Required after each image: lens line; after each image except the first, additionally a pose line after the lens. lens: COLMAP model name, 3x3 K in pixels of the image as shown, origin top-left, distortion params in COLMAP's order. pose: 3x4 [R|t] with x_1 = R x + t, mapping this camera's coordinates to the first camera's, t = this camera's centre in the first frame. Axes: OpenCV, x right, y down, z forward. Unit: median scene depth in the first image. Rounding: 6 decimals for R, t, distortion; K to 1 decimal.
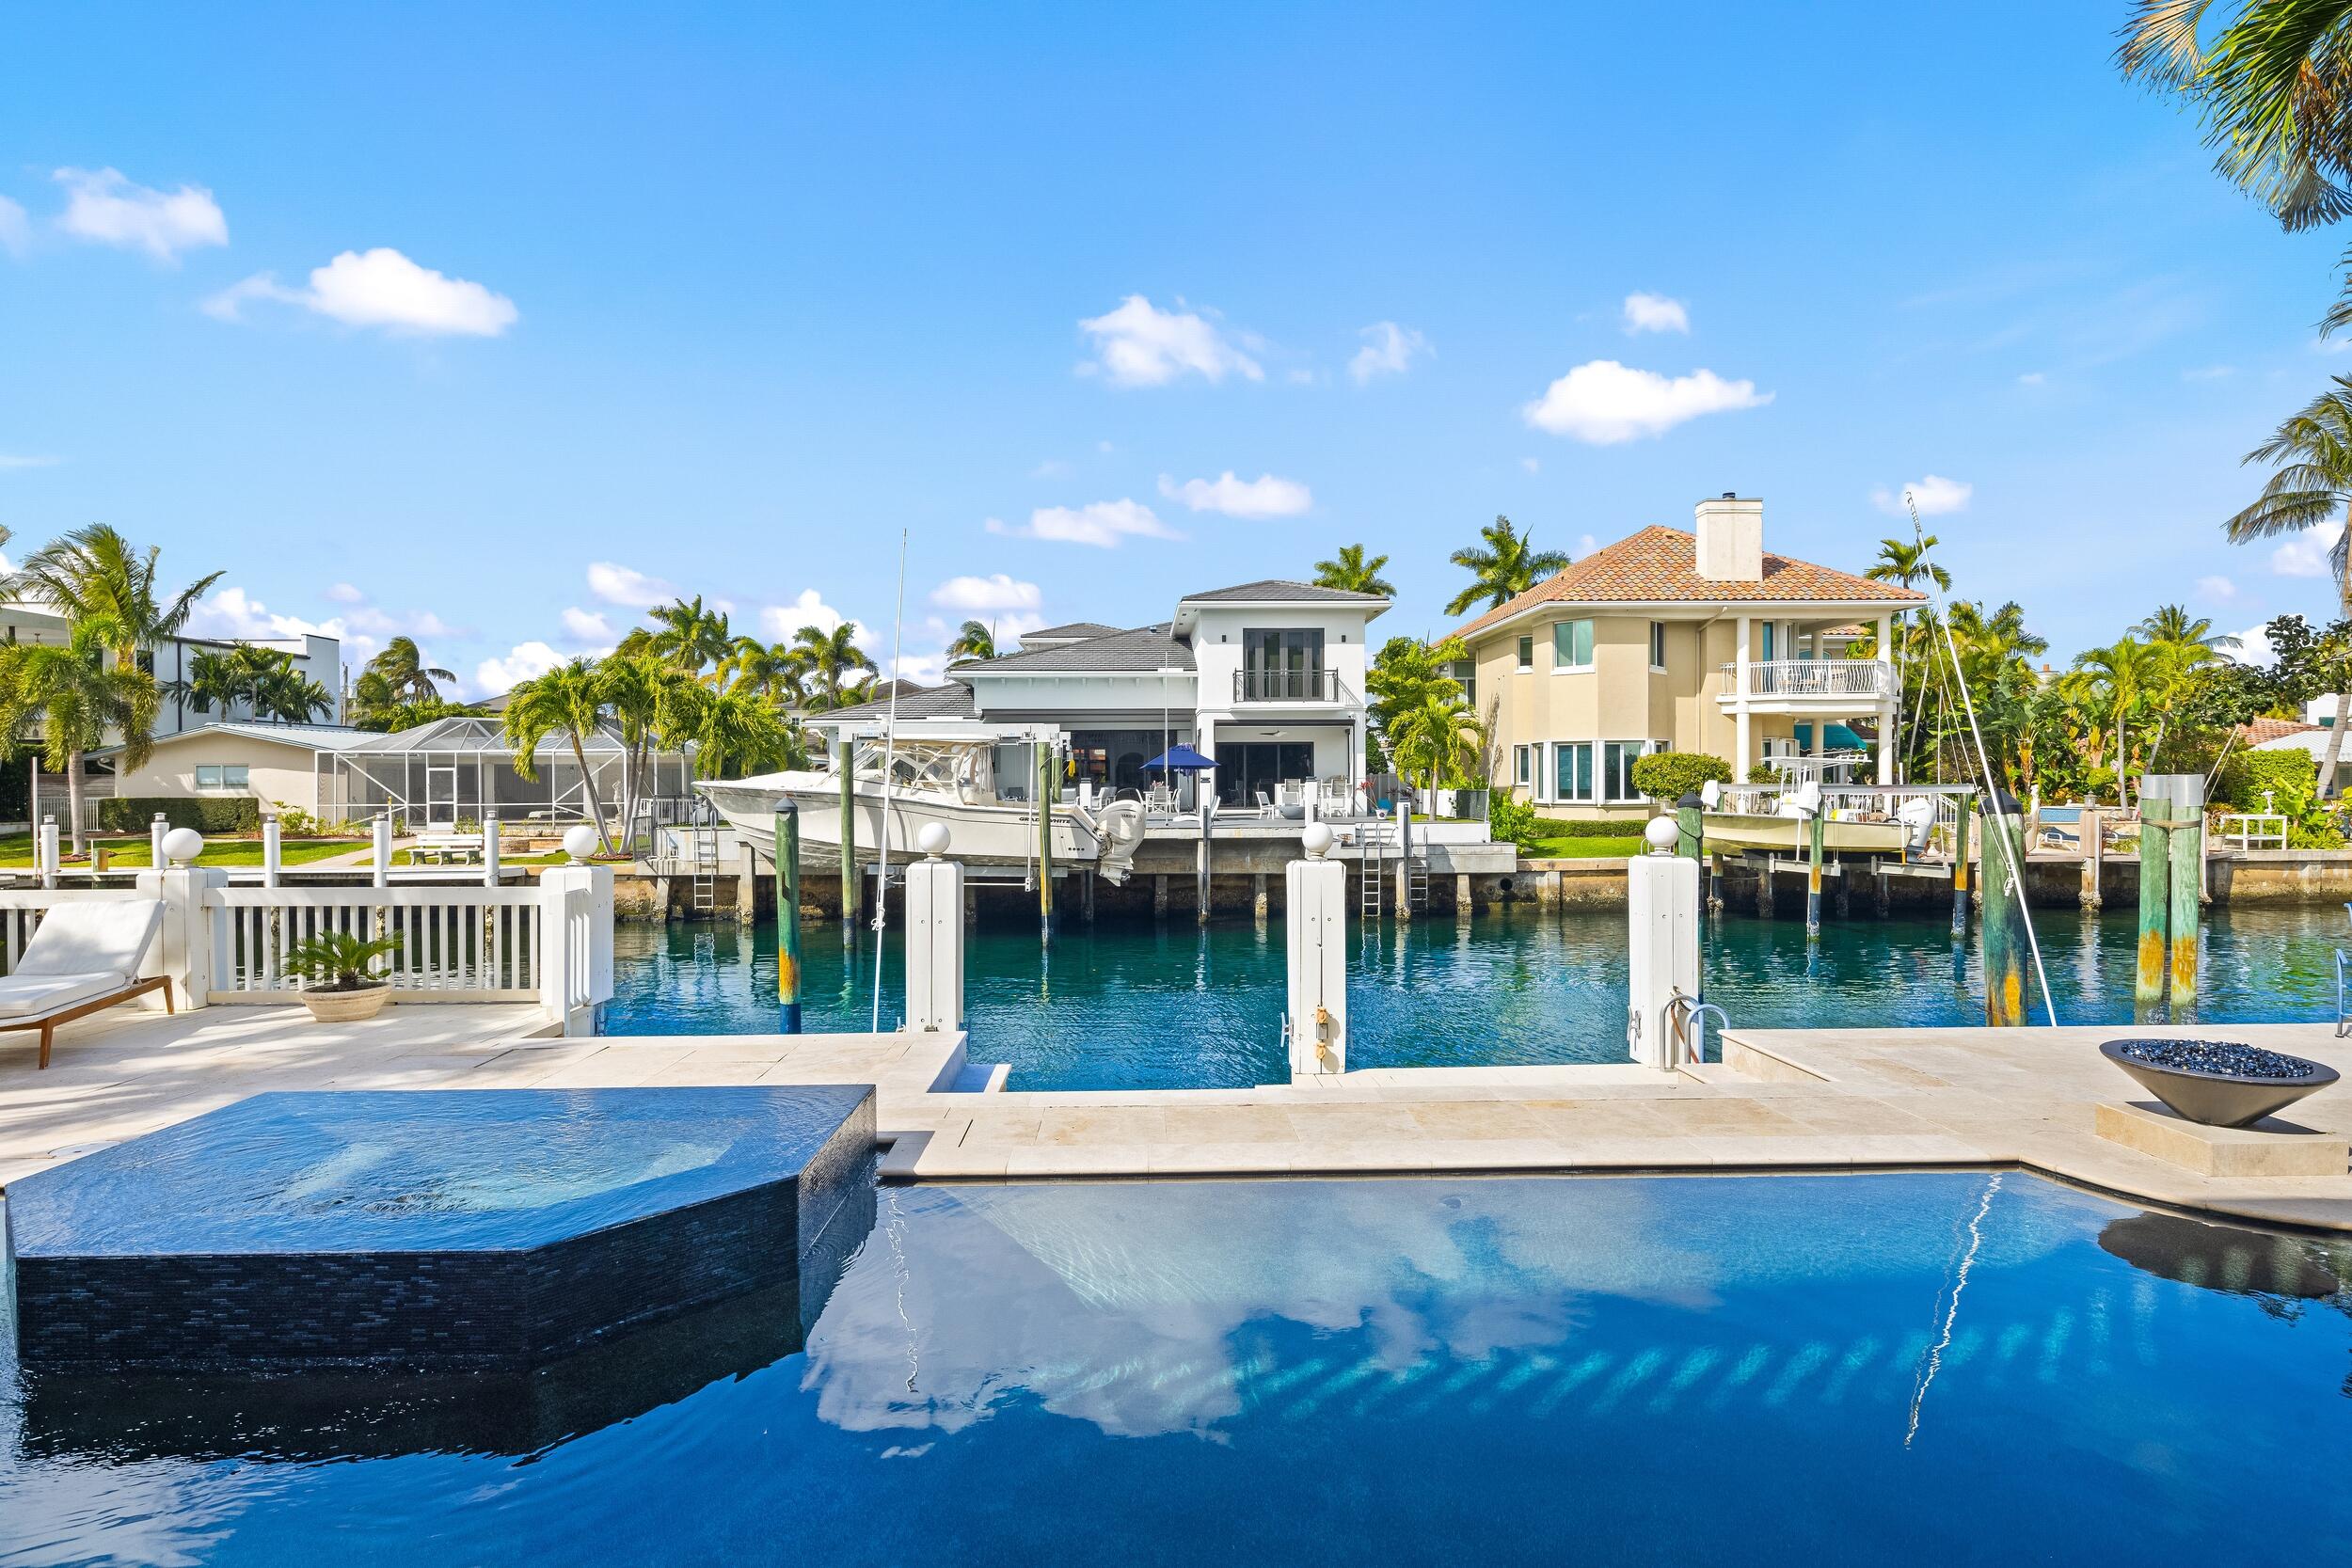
lens RADIAL K [[1151.7, 0, 1161.5], [0, 1151.7, 785.8], [0, 0, 1]] dist [-0.005279, -0.000007]
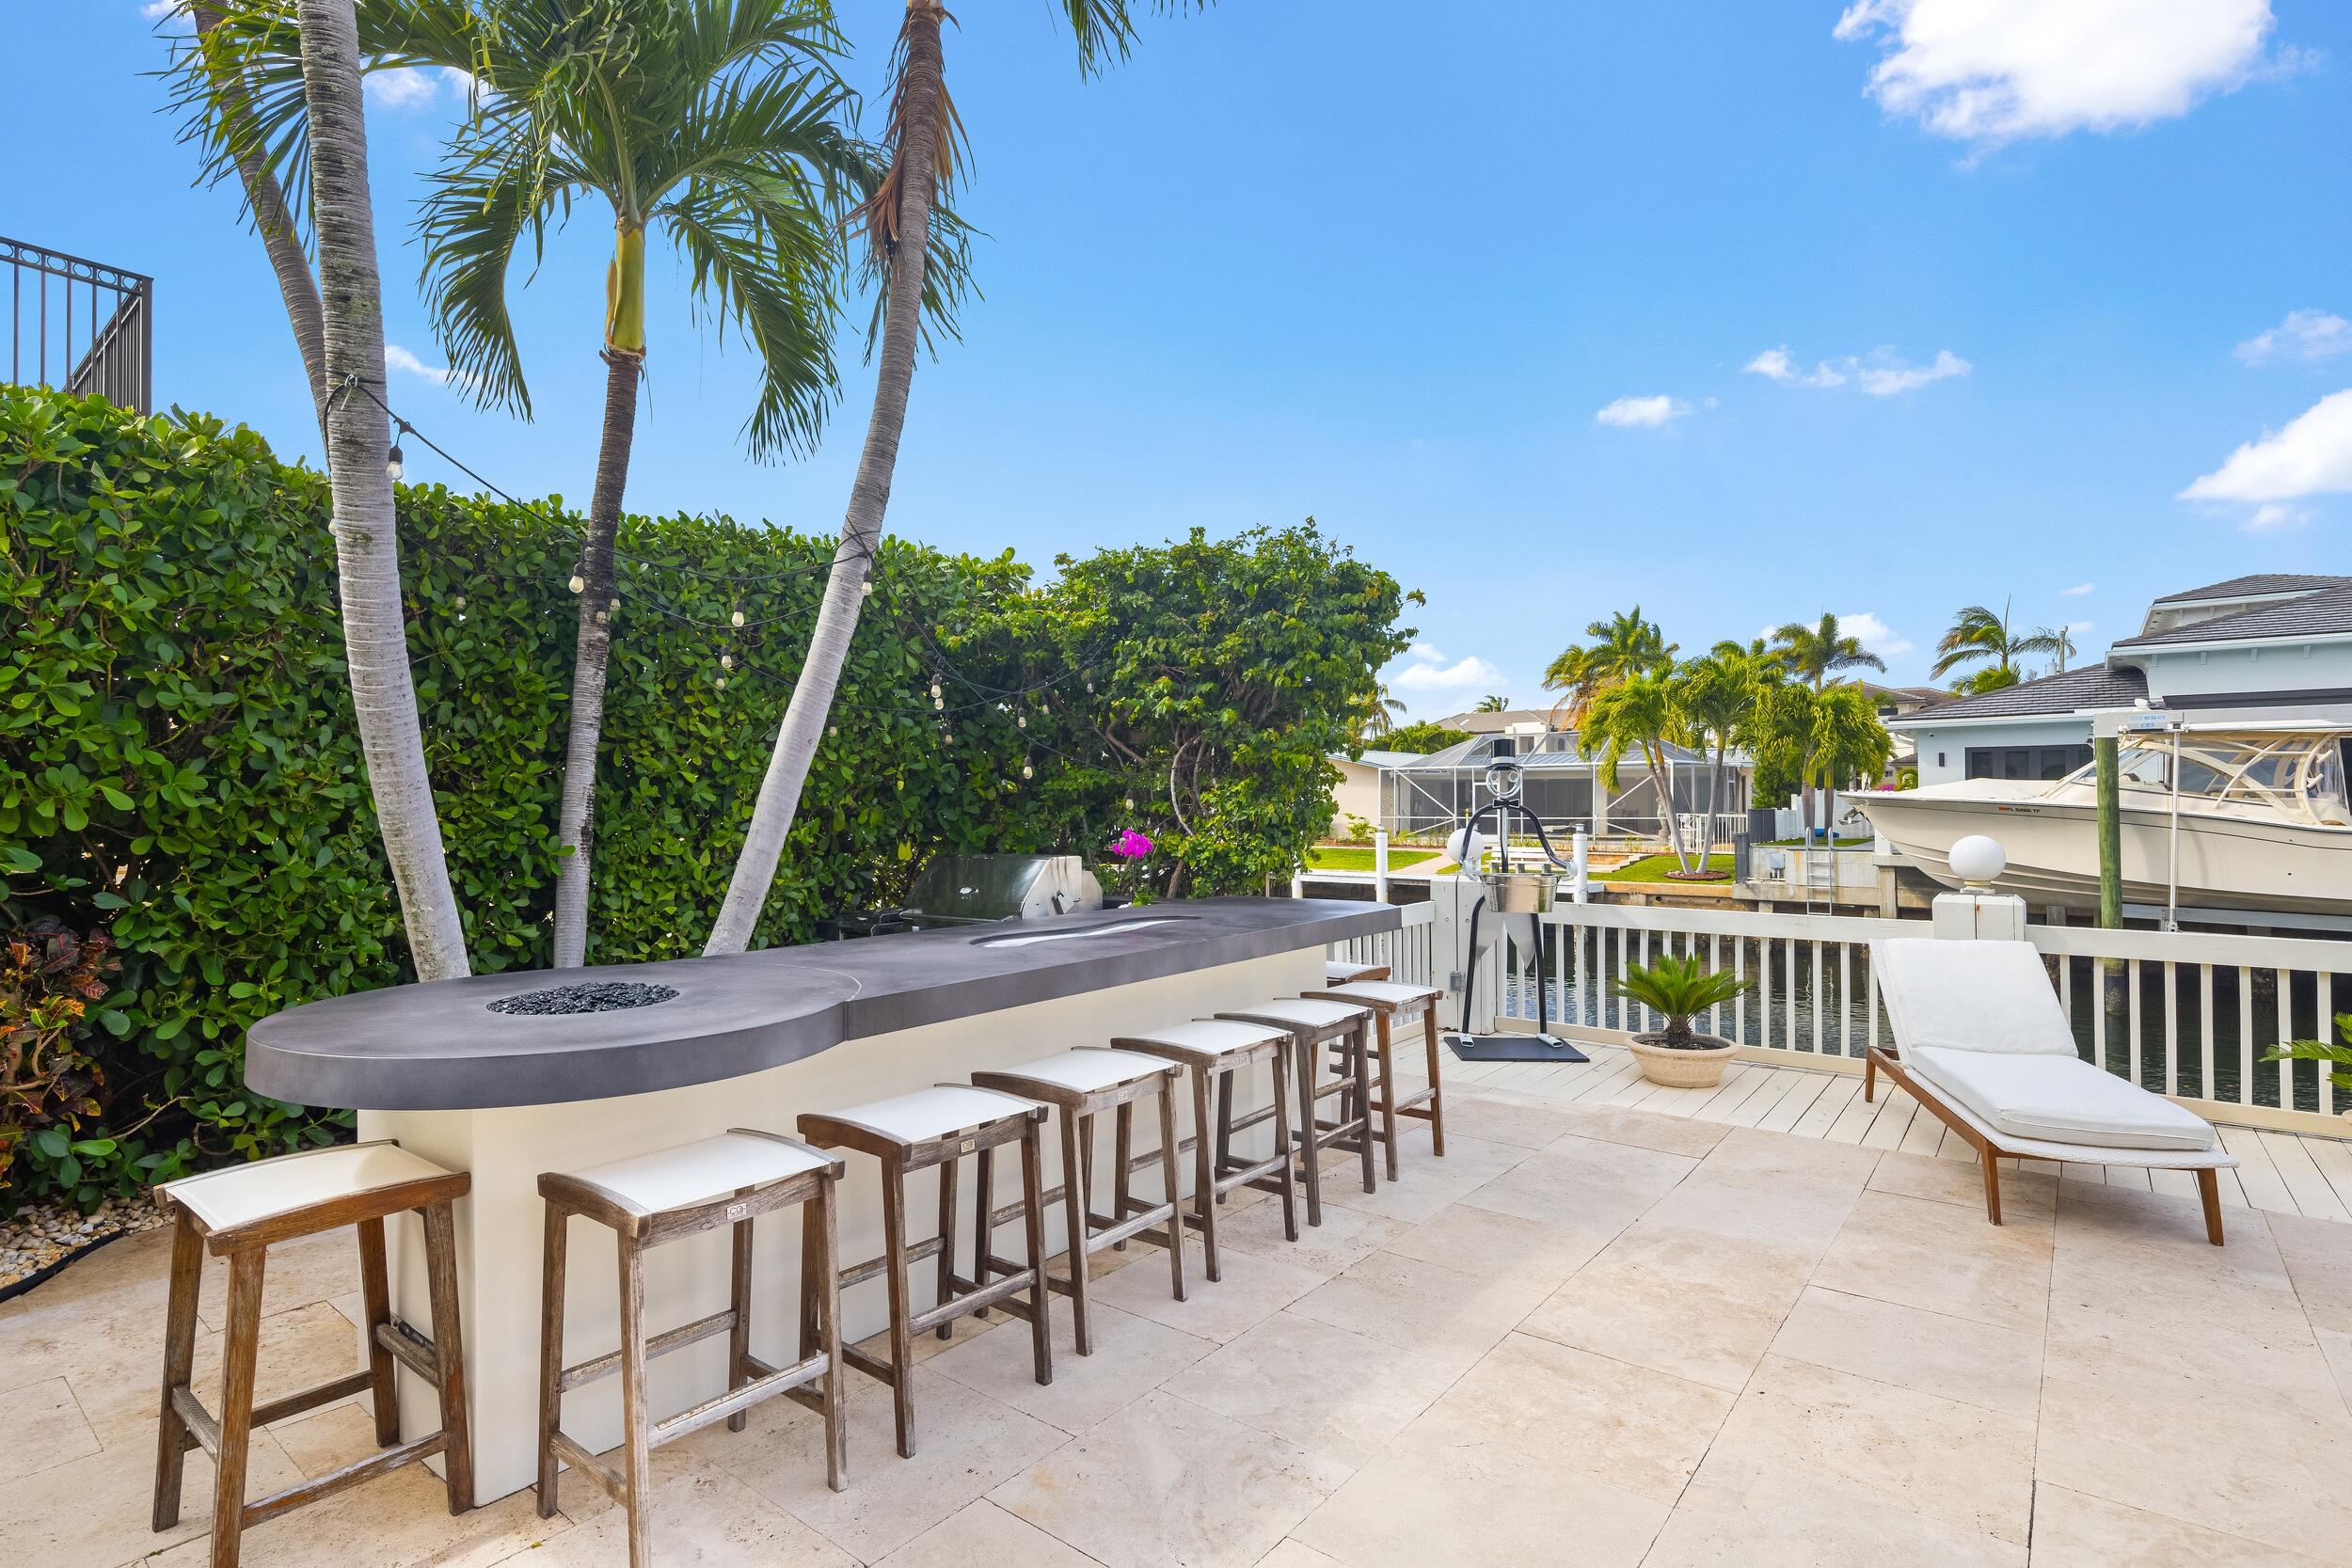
lens RADIAL K [[1151.7, 0, 1180.2], [0, 1151.7, 792.6], [0, 0, 1]] dist [-0.005279, -0.000007]
pose [[0.755261, -0.004758, -0.655407, -0.168566], [-0.002016, 0.999952, -0.009583, 0.004169], [0.655421, 0.008559, 0.755215, 0.036611]]
